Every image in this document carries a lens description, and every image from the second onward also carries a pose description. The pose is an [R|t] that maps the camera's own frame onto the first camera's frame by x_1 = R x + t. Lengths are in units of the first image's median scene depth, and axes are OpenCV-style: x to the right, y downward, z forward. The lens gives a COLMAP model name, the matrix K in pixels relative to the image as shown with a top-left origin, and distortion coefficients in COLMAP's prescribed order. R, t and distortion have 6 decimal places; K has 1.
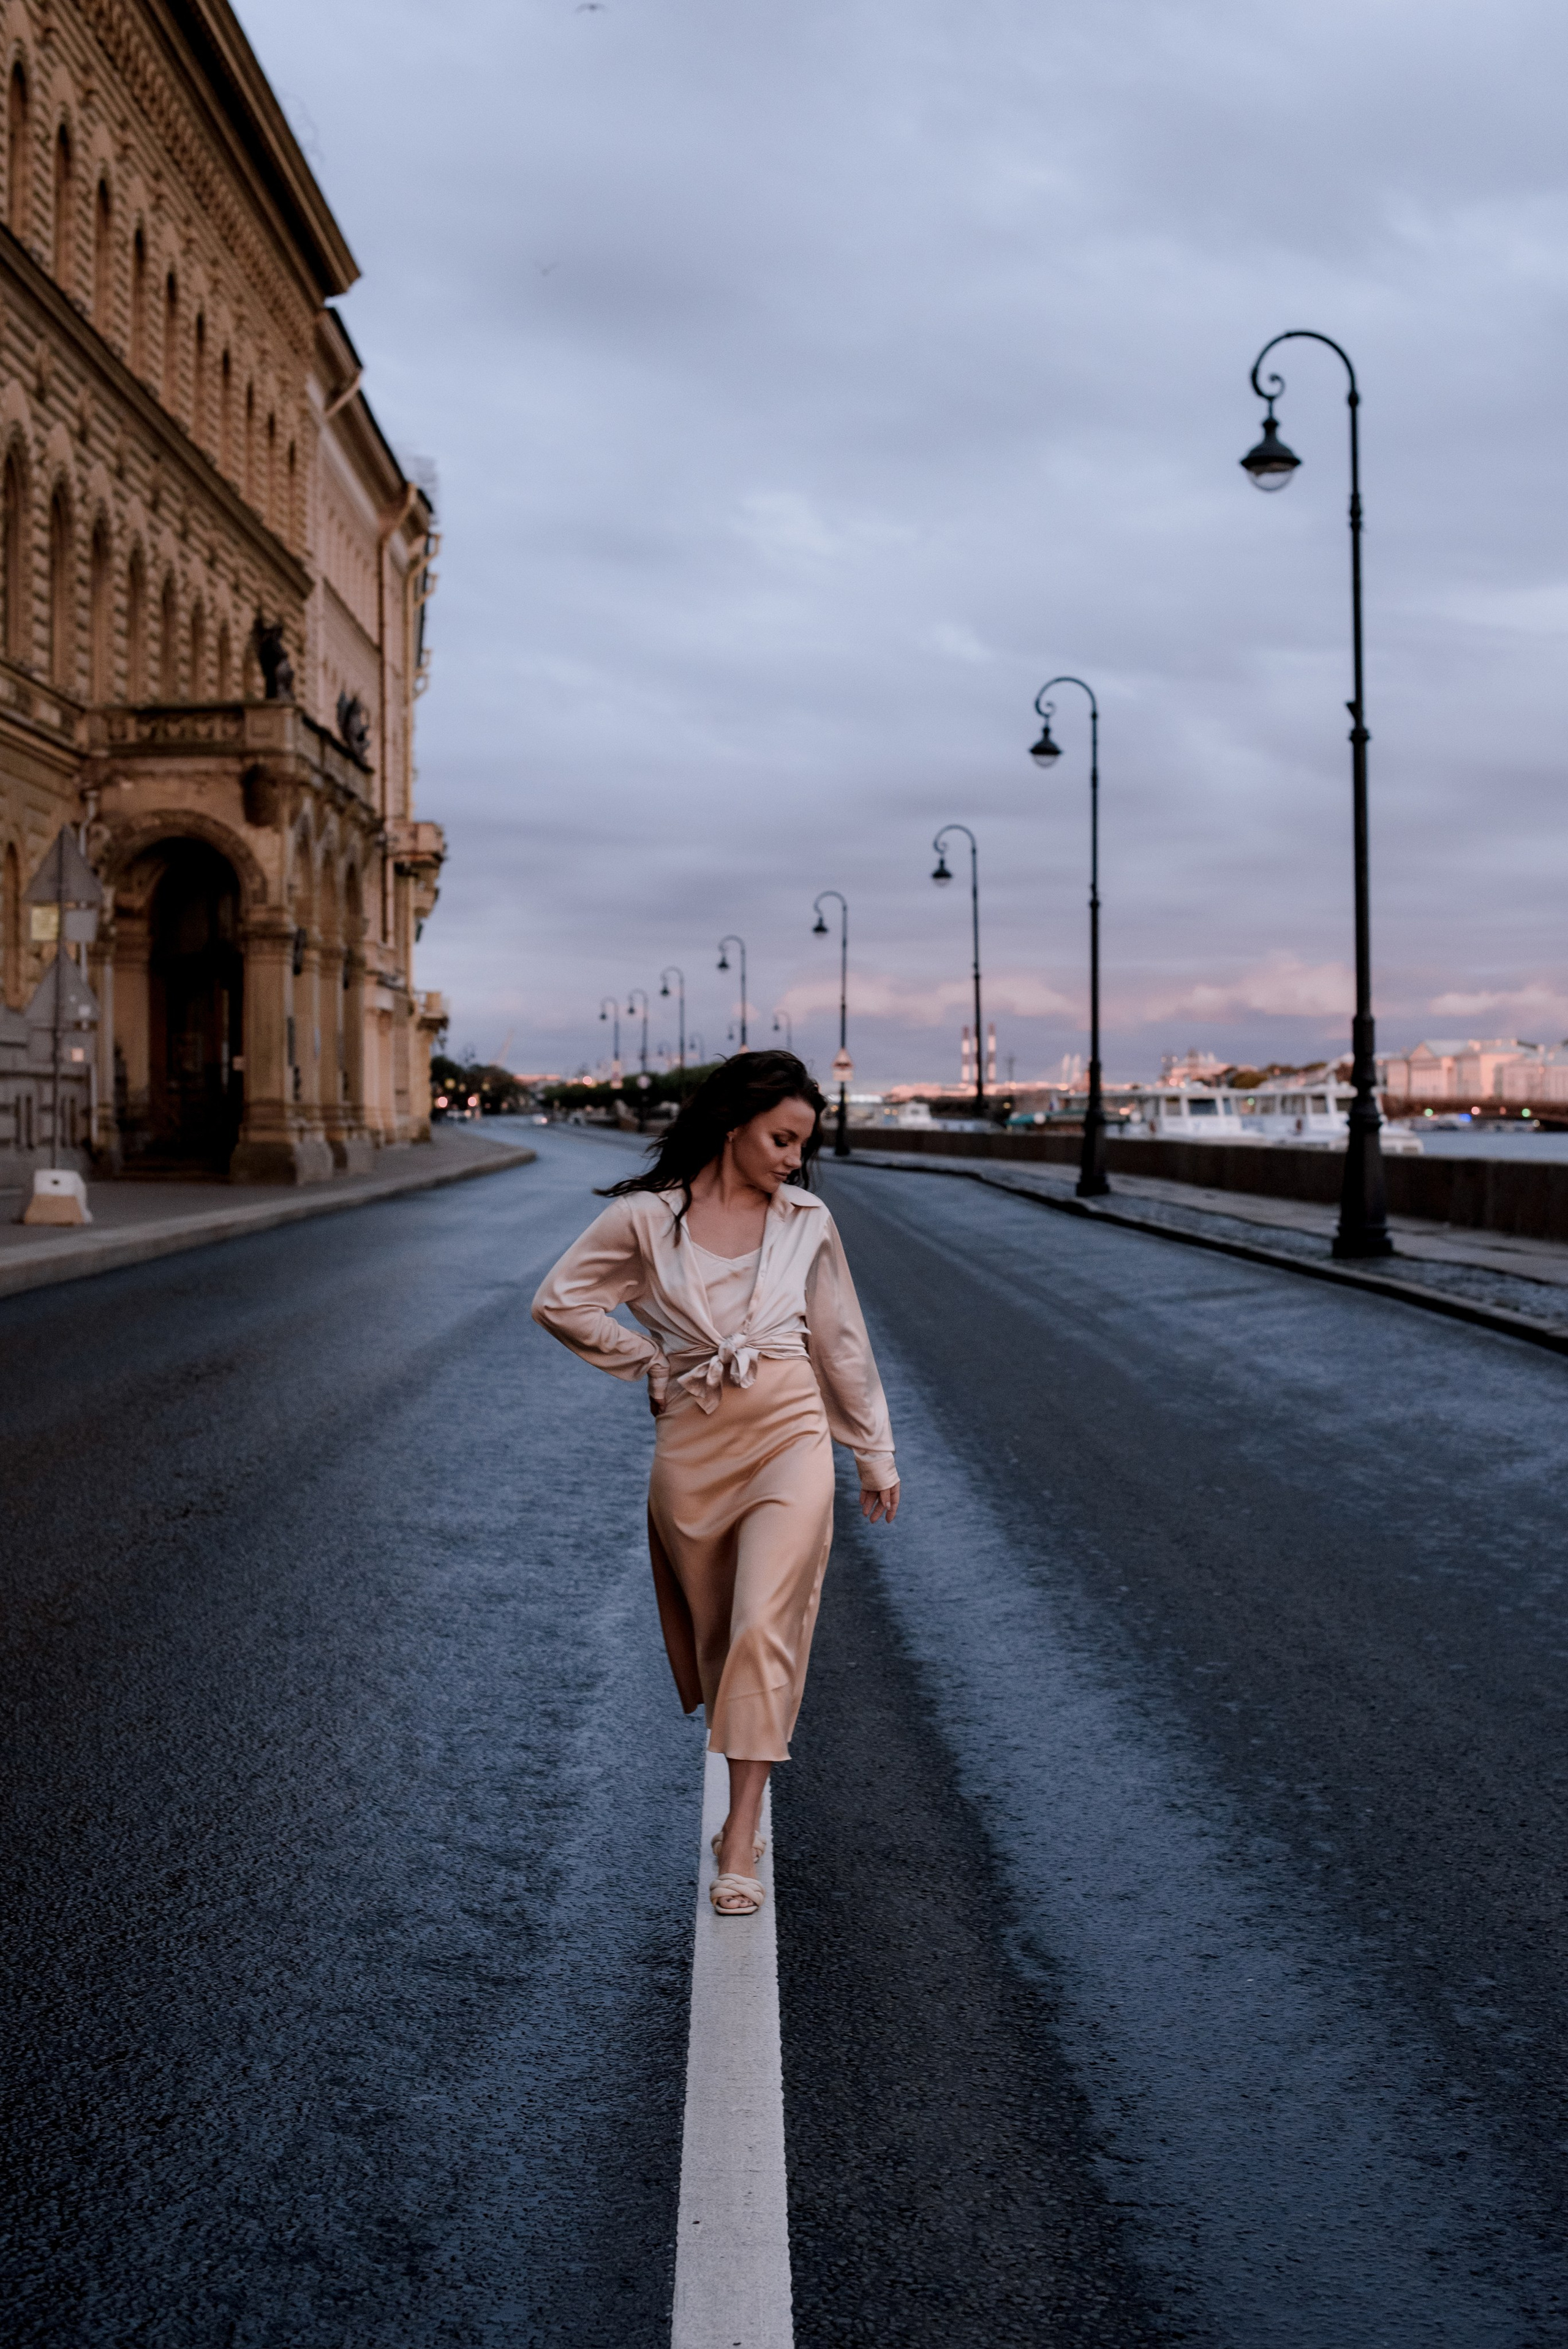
lens RADIAL K [[3457.0, 0, 784.0], [0, 3457.0, 1174.5], [0, 0, 1]] dist [-0.129938, 0.097723]
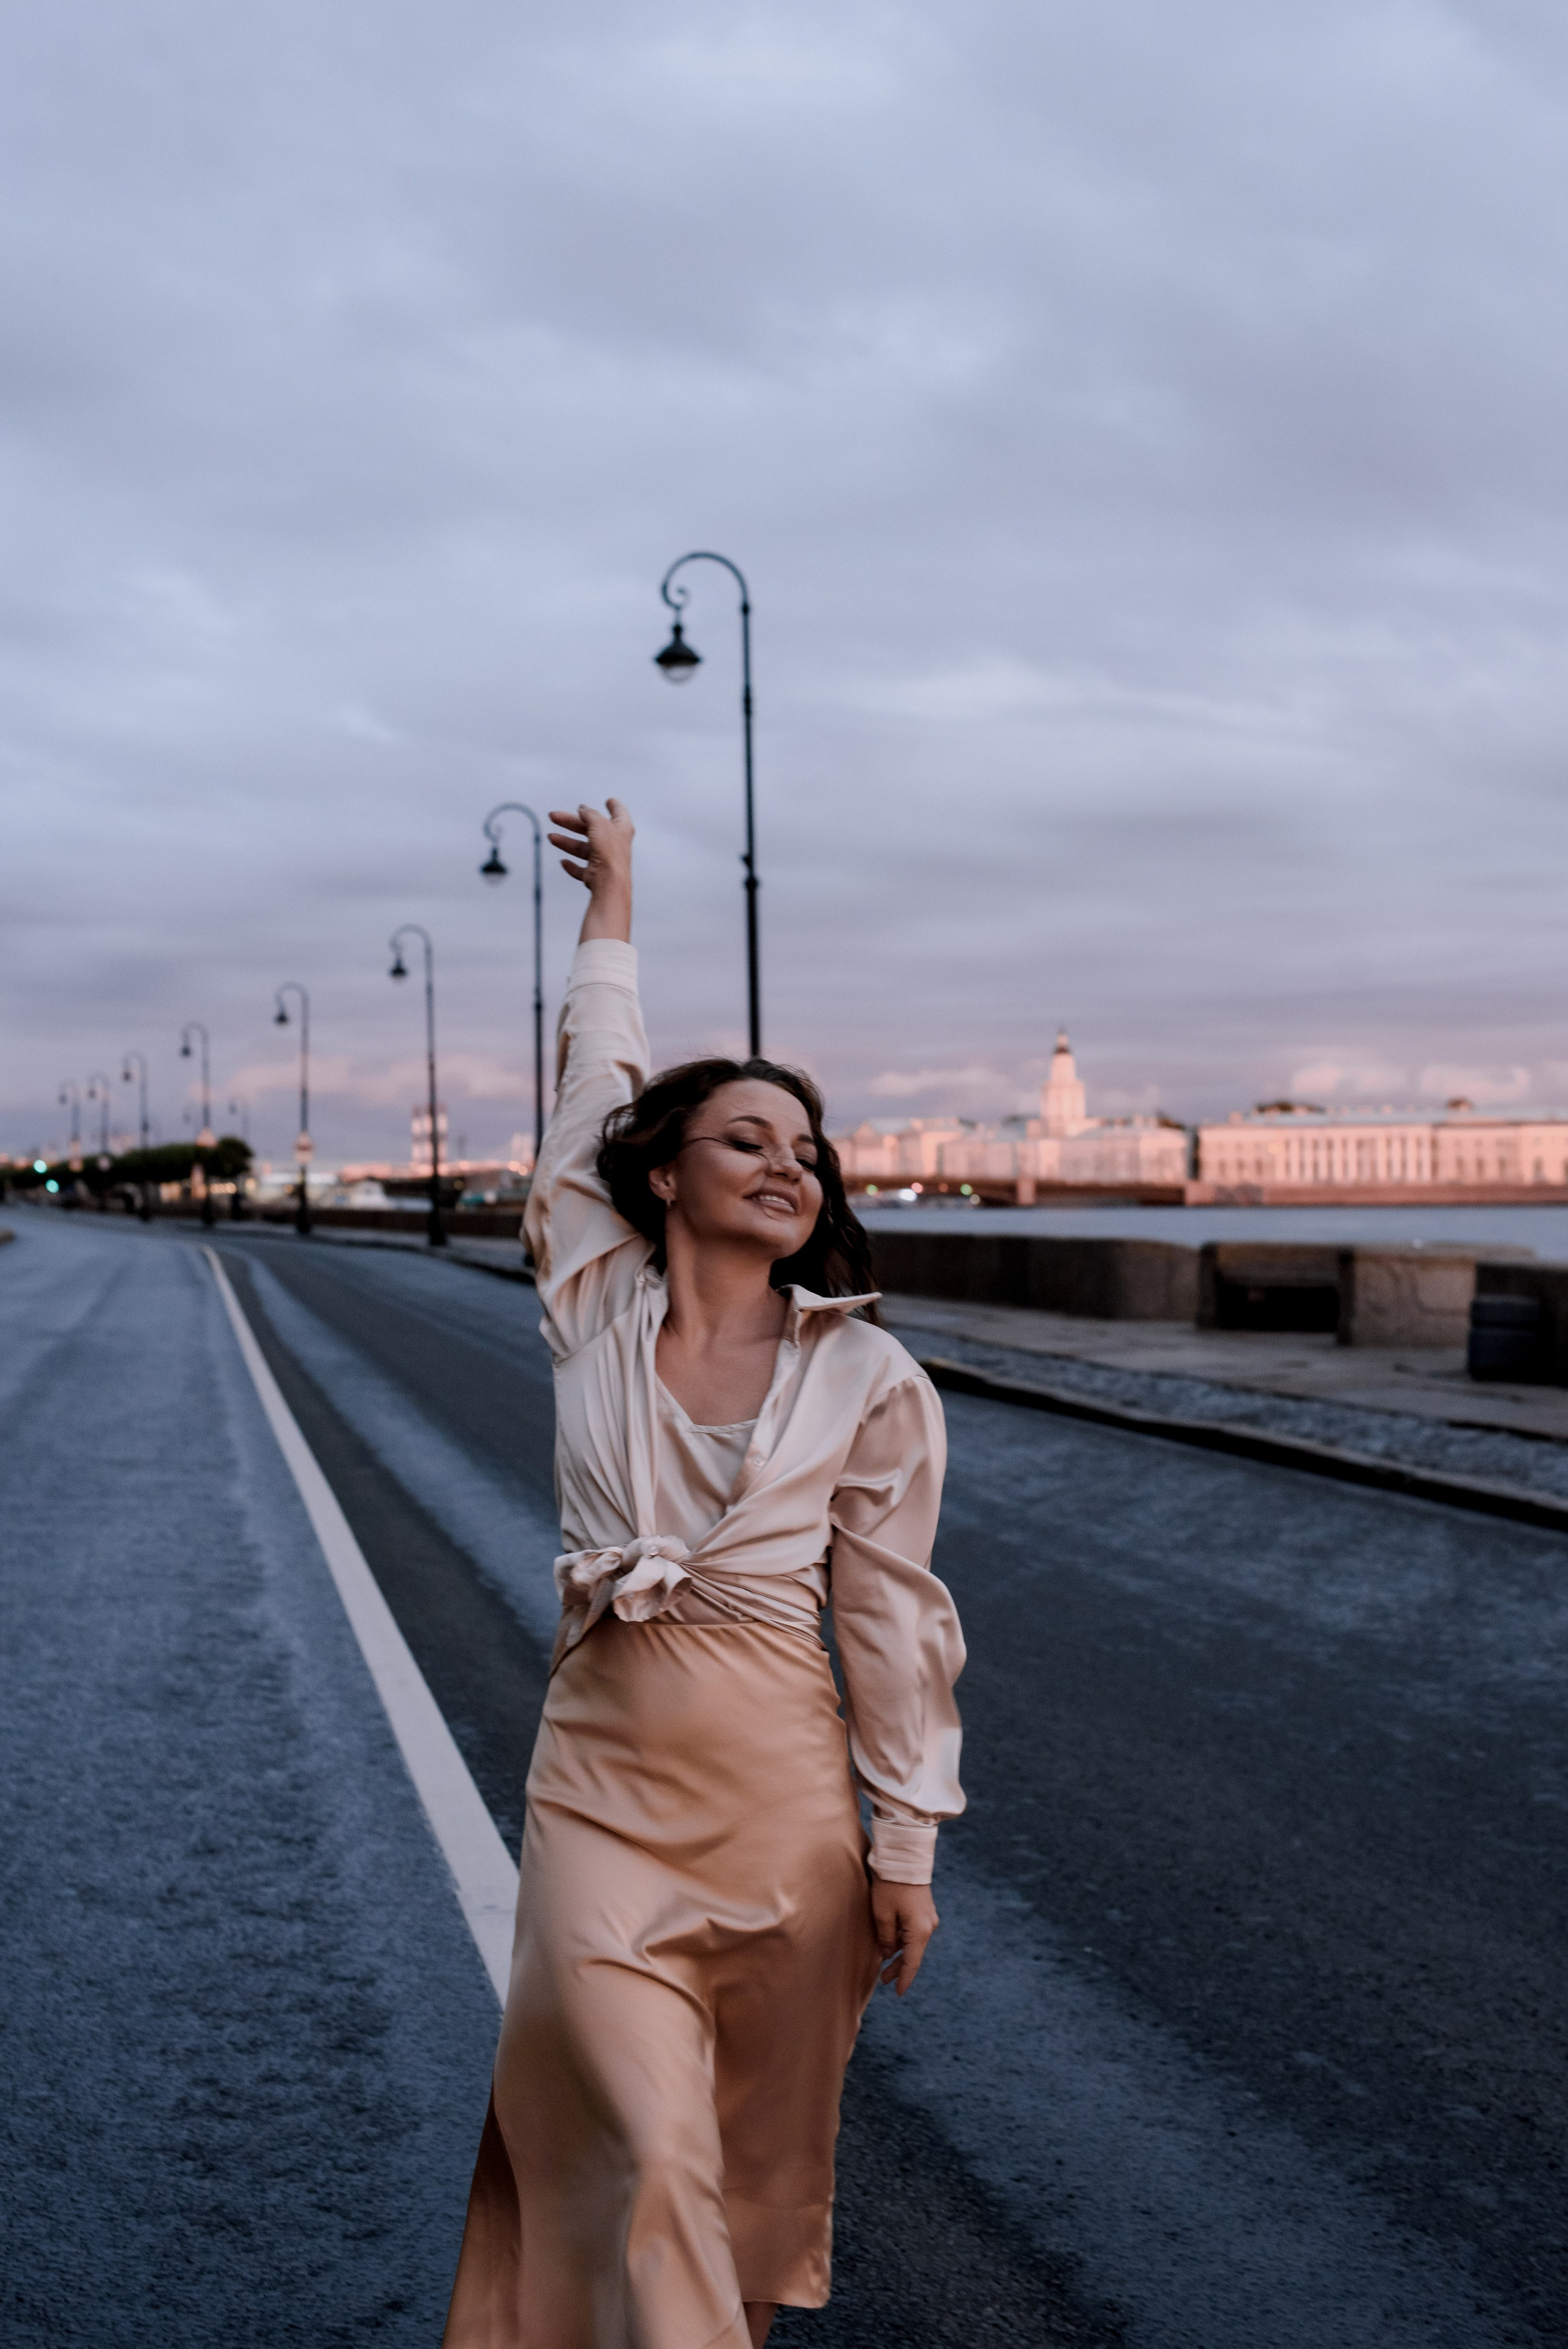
lens RADIAL K [[3823.5, 0, 784.0], [0, 3823.5, 1174.5], [0, 0, 1]] dist [-0.141846, -0.044434]
pose [[0.989243, -0.003624, 0.146236, -0.004882], [0.007008, 0.999719, -0.022634, 0.003025], [-0.146113, 0.023416, 0.988991, -0.122476]]
